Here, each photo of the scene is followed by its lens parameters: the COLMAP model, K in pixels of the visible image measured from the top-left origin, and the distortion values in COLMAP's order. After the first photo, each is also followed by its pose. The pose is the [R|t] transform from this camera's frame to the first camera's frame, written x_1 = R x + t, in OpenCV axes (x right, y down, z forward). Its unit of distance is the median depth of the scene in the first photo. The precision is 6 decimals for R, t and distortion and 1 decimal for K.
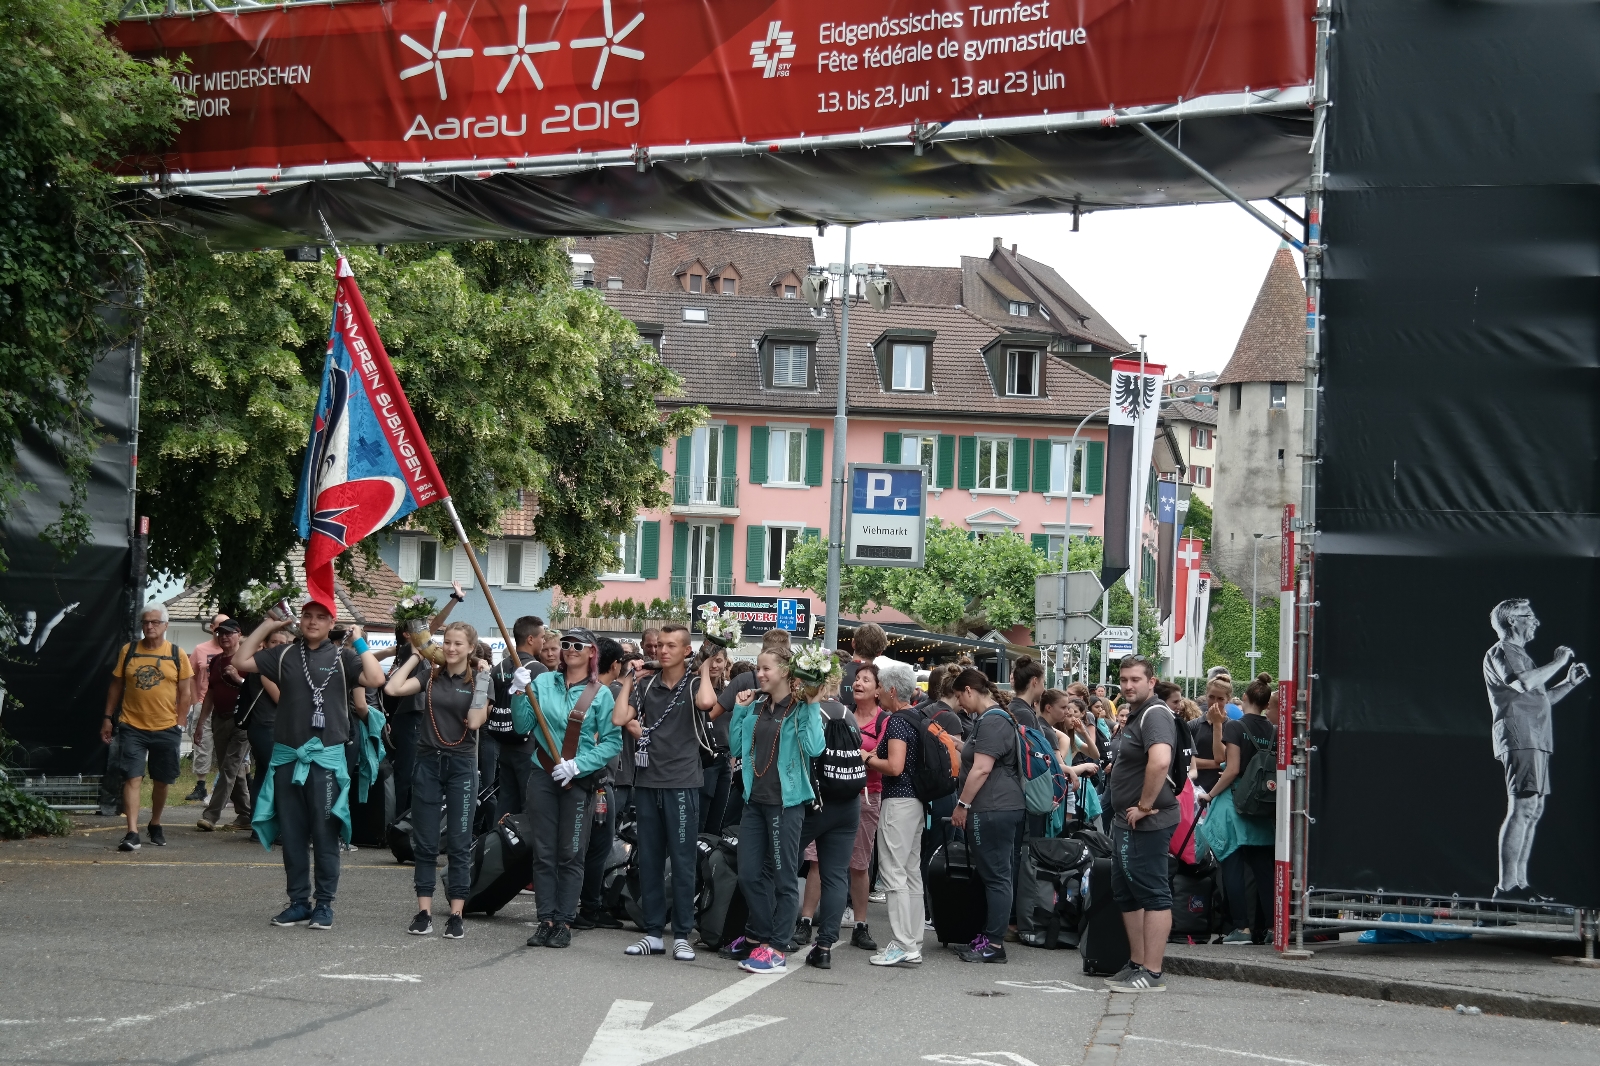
lens RADIAL K [[2700.5, 0, 796.8], [0, 2700.5, 542.8], [0, 0, 1]] dist [0.216058, 0.000000]
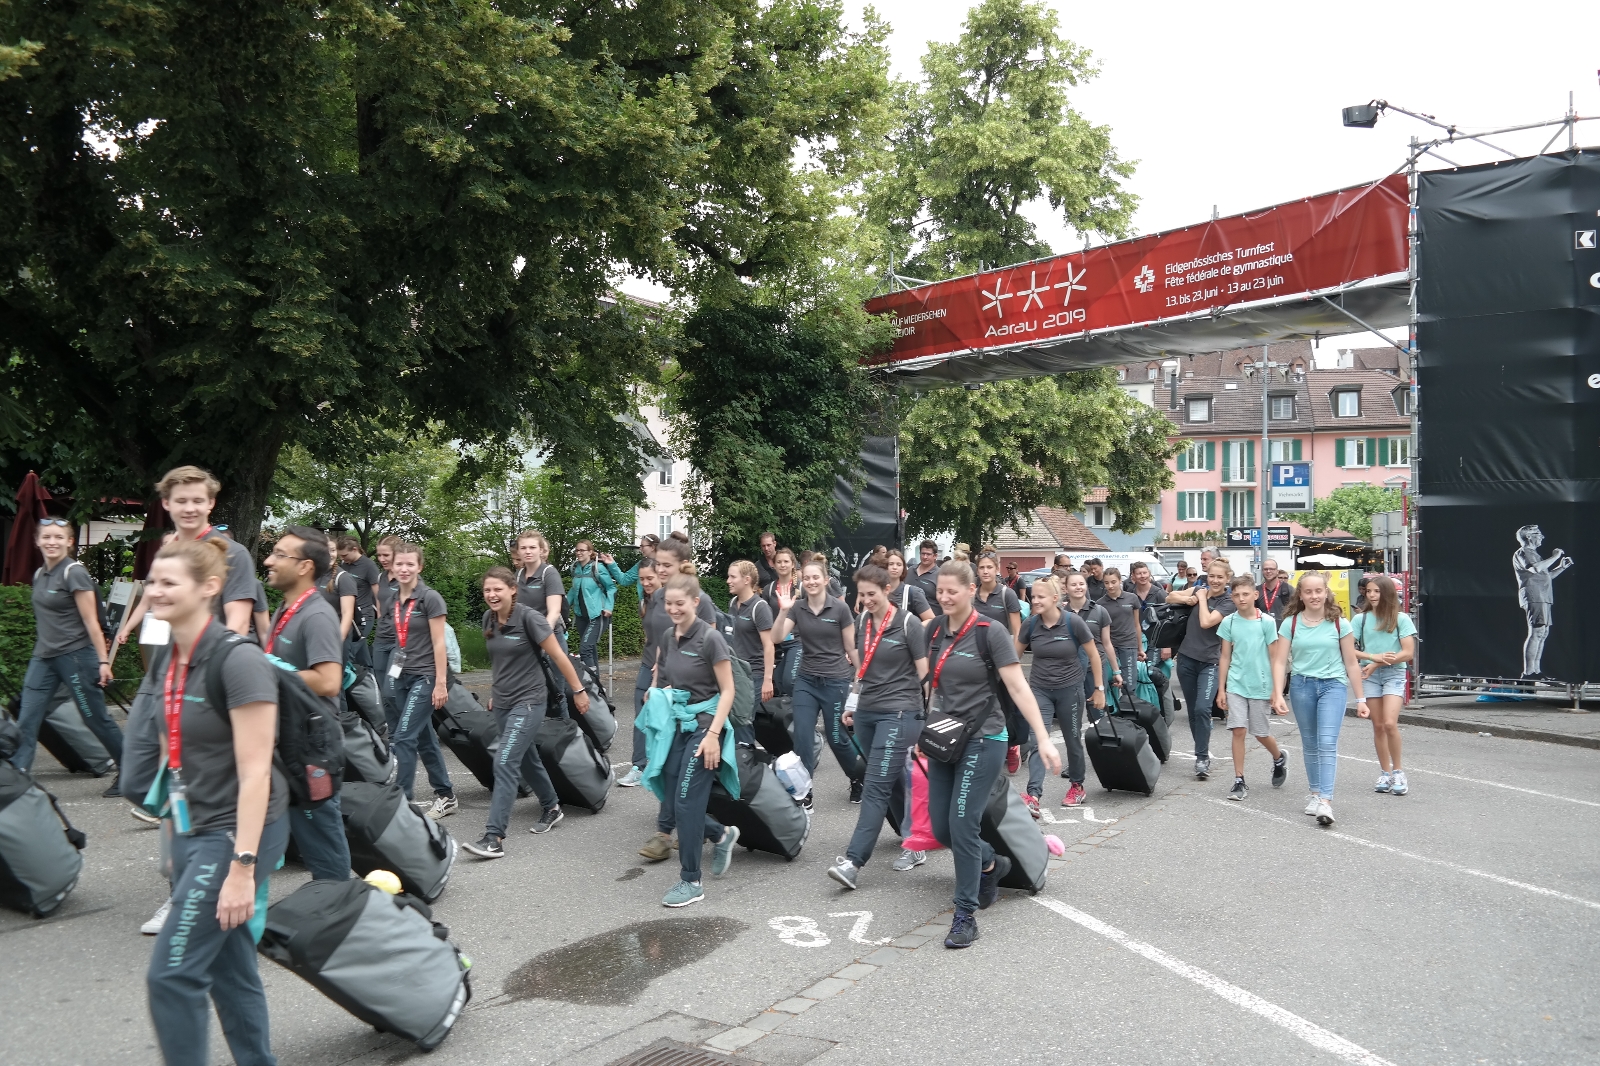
lens RADIAL K [[1291.2, 0, 790.8], [0, 1291.2, 529.9], [0, 0, 1]] dist [0.022276, -0.011428]
pose [[0.923309, -0.041464, -0.381813, 0.105772], [0.047998, 0.998819, 0.007600, -0.006598], [0.381047, -0.025343, 0.924208, -0.038838]]
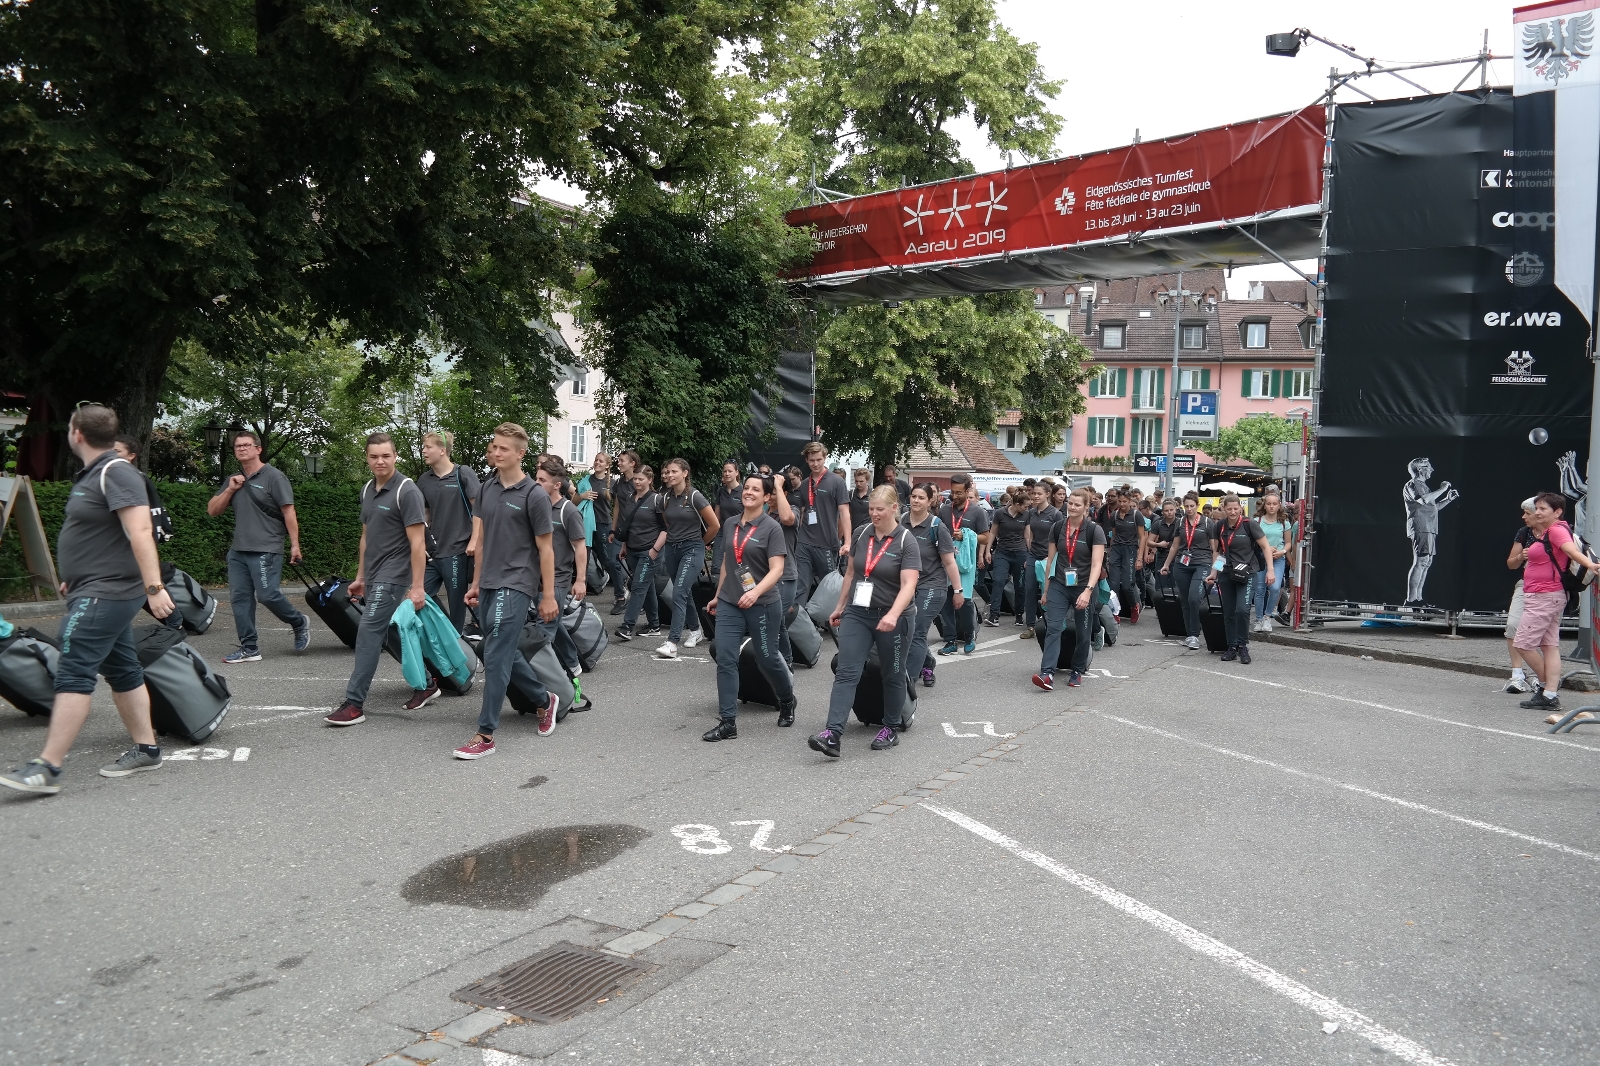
lens RADIAL K [[1291.2, 0, 792.9], [0, 1291.2, 533.3], [0, 0, 1]] dist [0.022276, -0.011428]
pose [[0.947645, 0.006028, -0.319269, 0.105795], [0.019749, 0.996802, 0.077438, -0.005575], [0.318714, -0.079689, 0.944495, -0.036522]]
